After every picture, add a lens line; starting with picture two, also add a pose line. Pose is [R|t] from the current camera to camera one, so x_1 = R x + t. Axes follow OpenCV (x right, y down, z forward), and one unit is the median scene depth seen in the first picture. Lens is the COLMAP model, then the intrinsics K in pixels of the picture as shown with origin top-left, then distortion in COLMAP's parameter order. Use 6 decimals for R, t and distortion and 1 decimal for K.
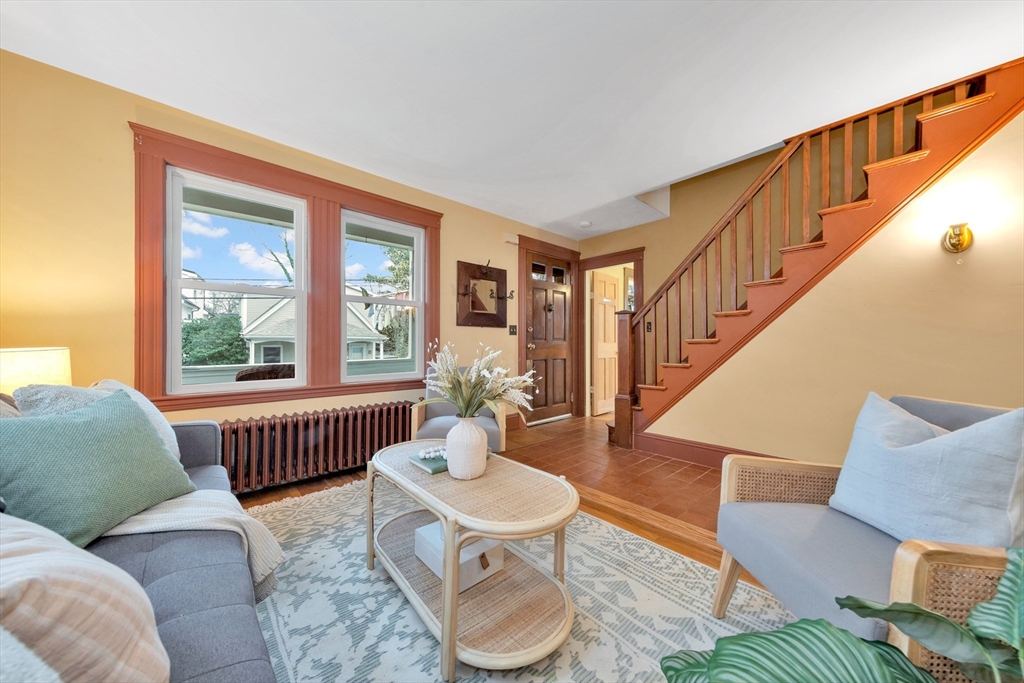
lens RADIAL K [[343.1, 0, 509.4], [0, 343.1, 341.8], [0, 0, 1]] dist [0.000670, -0.000036]
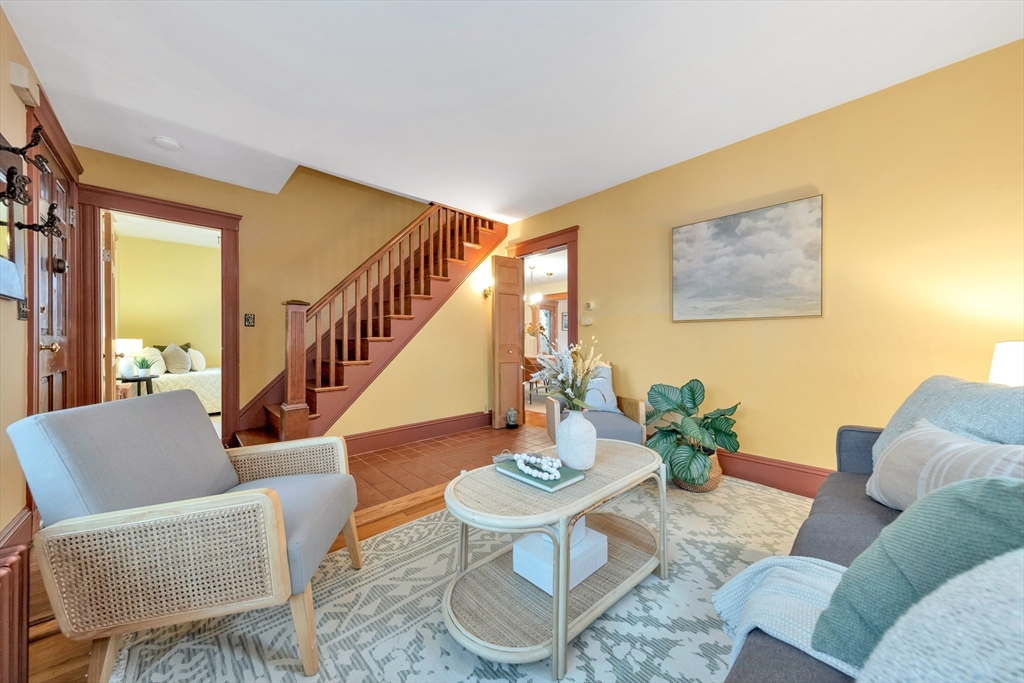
lens RADIAL K [[343.1, 0, 509.4], [0, 343.1, 341.8], [0, 0, 1]] dist [0.000670, -0.000036]
pose [[0.005345, 0.000842, 0.999985, -1.122005], [-0.008855, 0.999960, -0.000795, 0.006830], [-0.999947, -0.008850, 0.005353, 1.147053]]
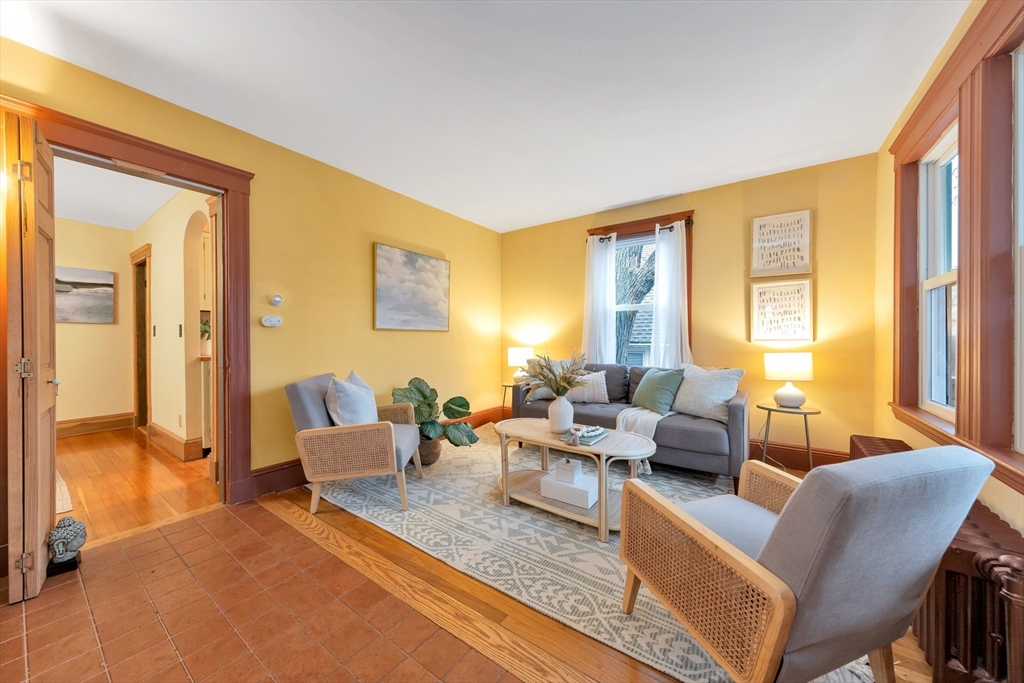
lens RADIAL K [[374.2, 0, 490.8], [0, 374.2, 340.8], [0, 0, 1]] dist [0.000853, -0.000110]
pose [[-0.986037, -0.000318, -0.166526, 0.479772], [-0.000189, 1.000000, -0.000789, -0.044216], [0.166526, -0.000746, -0.986037, 2.573760]]
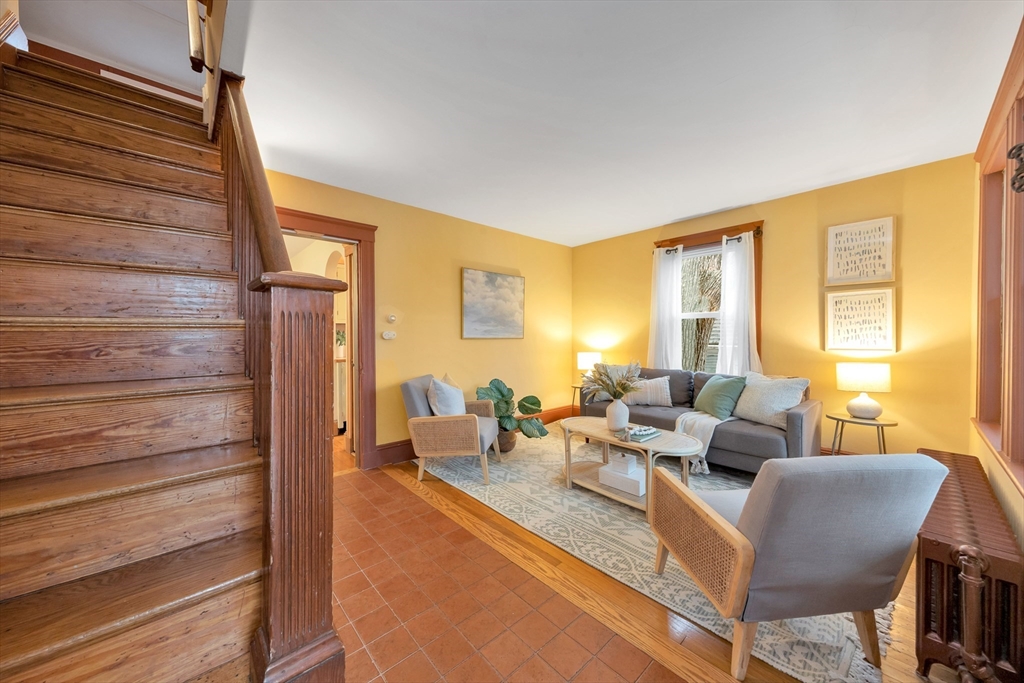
lens RADIAL K [[368.6, 0, 484.6], [0, 368.6, 341.3], [0, 0, 1]] dist [-0.000464, 0.000027]
pose [[-0.998088, 0.000963, 0.061798, 0.463012], [0.001506, 0.999961, 0.008747, -0.117928], [-0.061787, 0.008823, -0.998050, 2.933434]]
